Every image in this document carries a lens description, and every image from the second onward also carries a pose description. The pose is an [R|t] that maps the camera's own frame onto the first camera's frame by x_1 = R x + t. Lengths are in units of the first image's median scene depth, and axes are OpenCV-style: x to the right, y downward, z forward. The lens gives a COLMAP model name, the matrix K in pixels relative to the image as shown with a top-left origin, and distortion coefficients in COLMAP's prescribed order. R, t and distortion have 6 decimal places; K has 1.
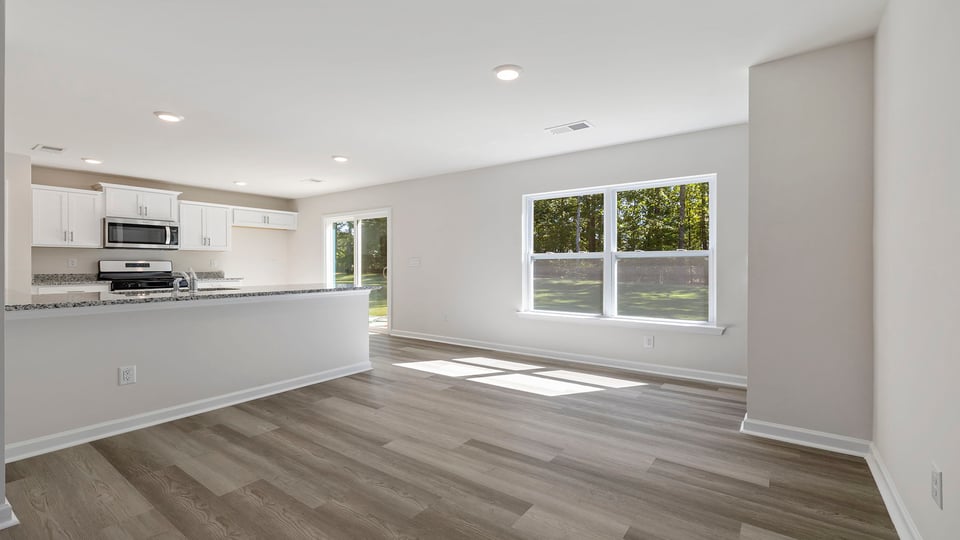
lens RADIAL K [[410.6, 0, 471.4], [0, 410.6, 267.7], [0, 0, 1]] dist [0.003290, 0.000415]
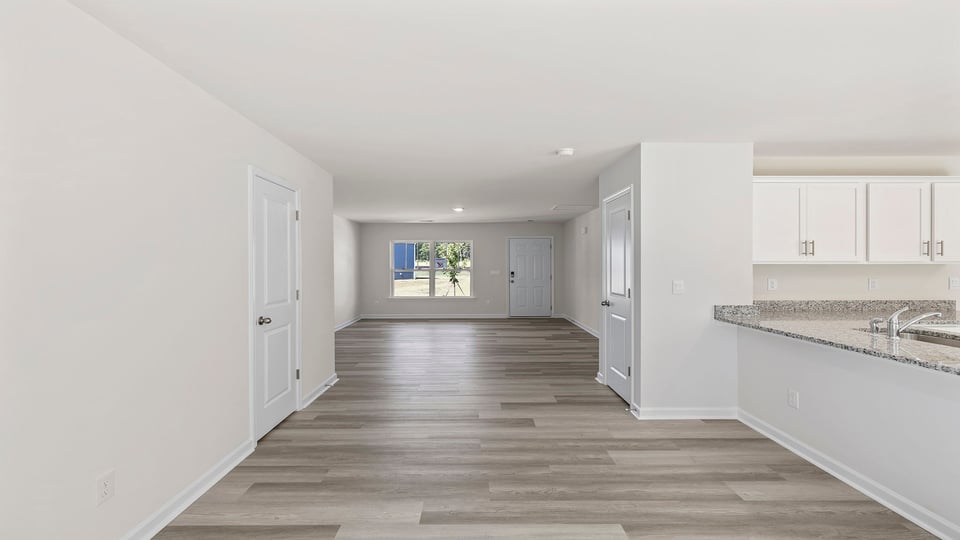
lens RADIAL K [[410.6, 0, 476.1], [0, 410.6, 265.2], [0, 0, 1]] dist [0.003290, 0.000415]
pose [[-0.795780, 0.002023, -0.605582, 0.227276], [-0.001878, 0.999981, 0.005810, -0.044548], [0.605583, 0.005761, -0.795761, 0.638439]]
